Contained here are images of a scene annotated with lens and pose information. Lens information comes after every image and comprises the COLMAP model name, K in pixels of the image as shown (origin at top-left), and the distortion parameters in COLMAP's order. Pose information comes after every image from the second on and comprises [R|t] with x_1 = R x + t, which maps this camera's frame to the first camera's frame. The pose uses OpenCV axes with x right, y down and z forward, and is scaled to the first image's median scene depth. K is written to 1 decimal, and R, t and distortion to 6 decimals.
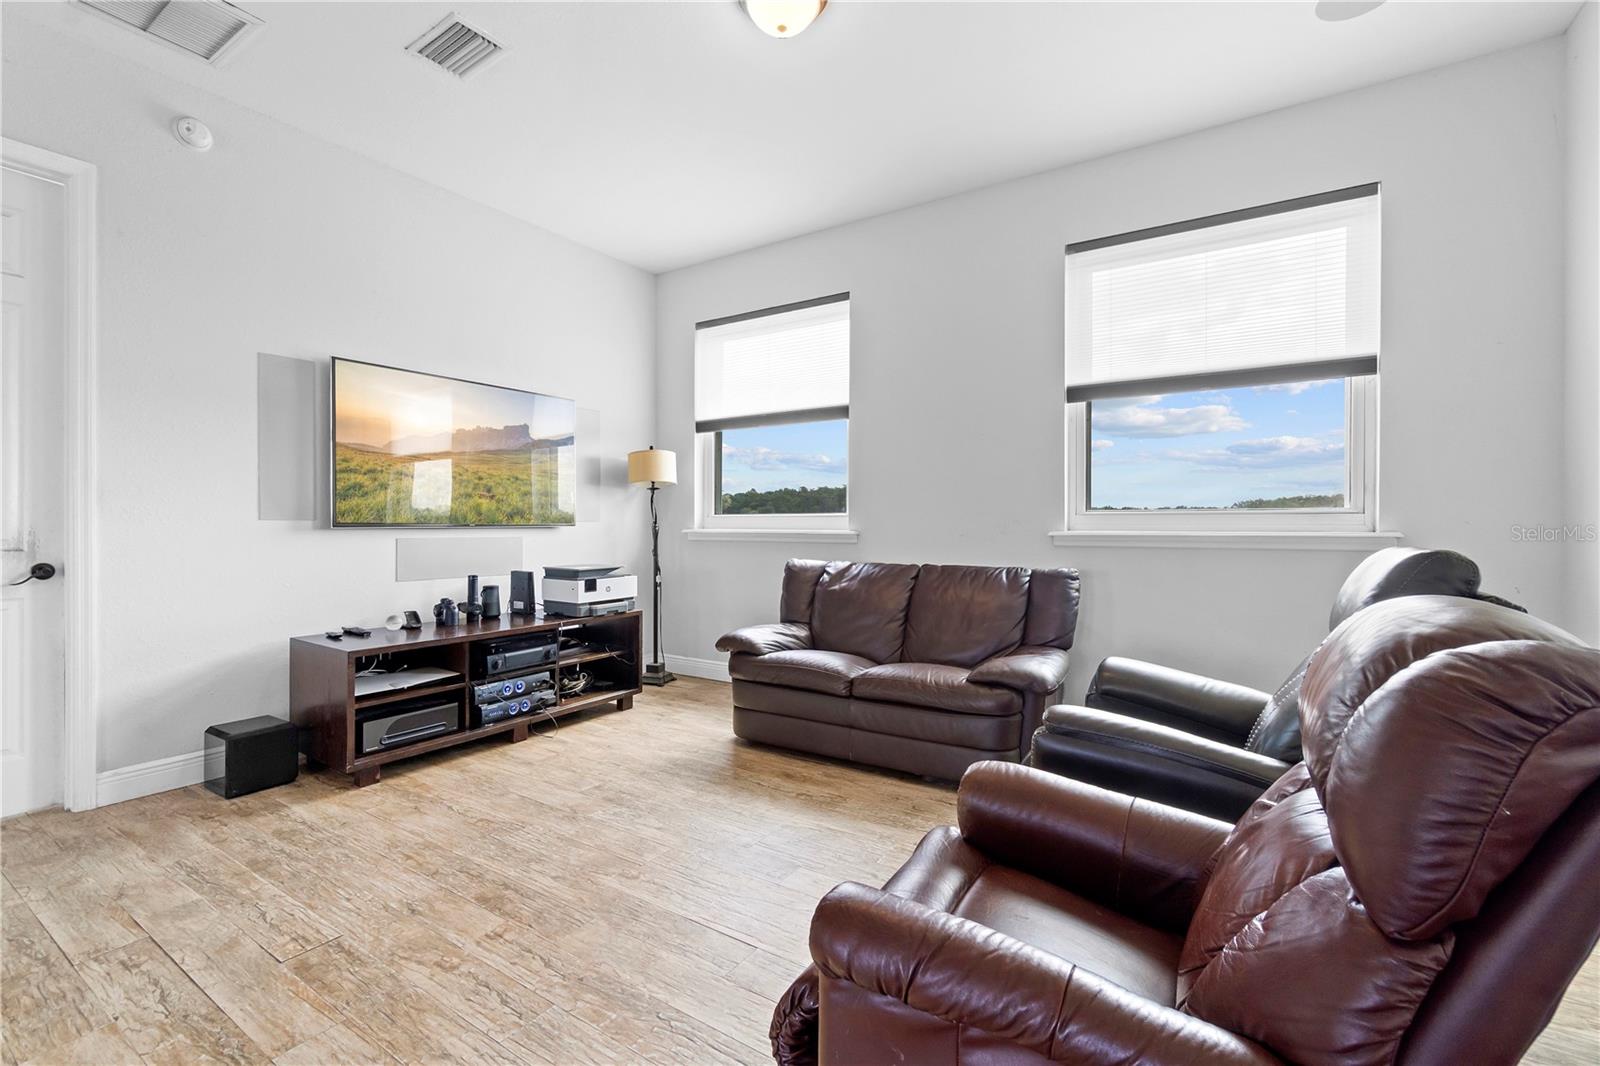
lens RADIAL K [[695.0, 0, 801.3], [0, 695.0, 529.4], [0, 0, 1]] dist [-0.001251, -0.000595]
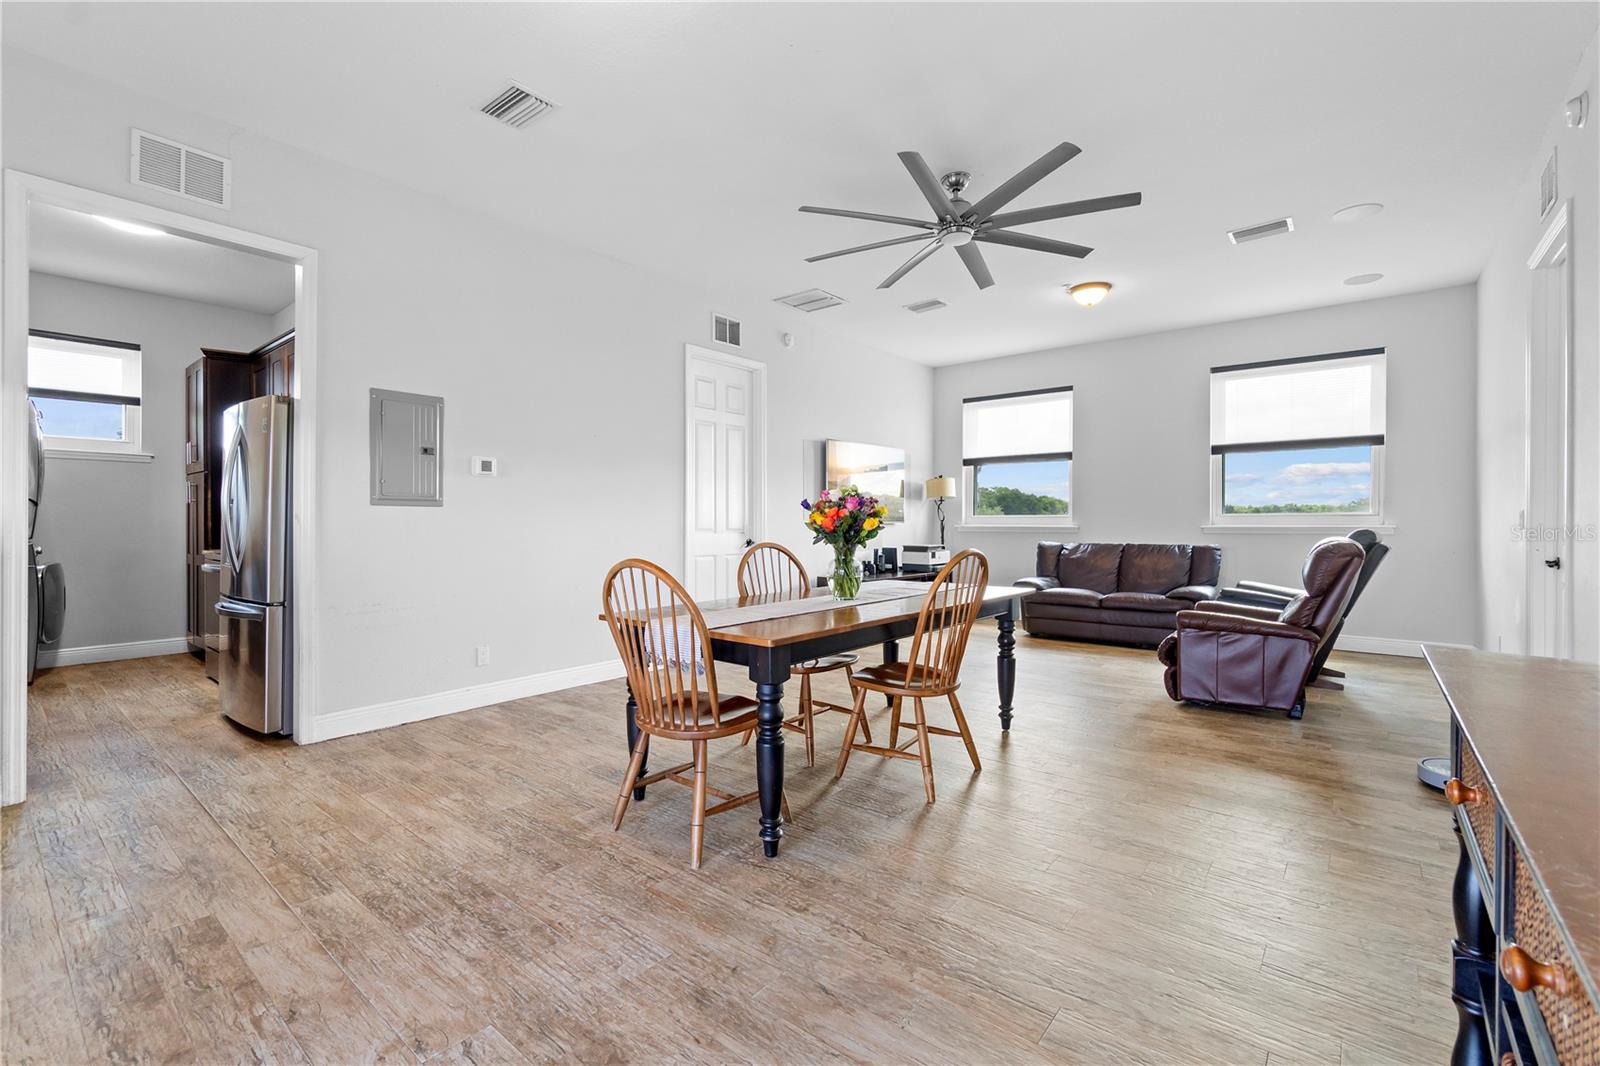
lens RADIAL K [[695.0, 0, 799.3], [0, 695.0, 530.2], [0, 0, 1]] dist [-0.001251, -0.000595]
pose [[0.994101, 0.000578, -0.108455, -0.474852], [-0.000009, 0.999986, 0.005239, 0.005629], [0.108456, -0.005207, 0.994088, -0.893488]]
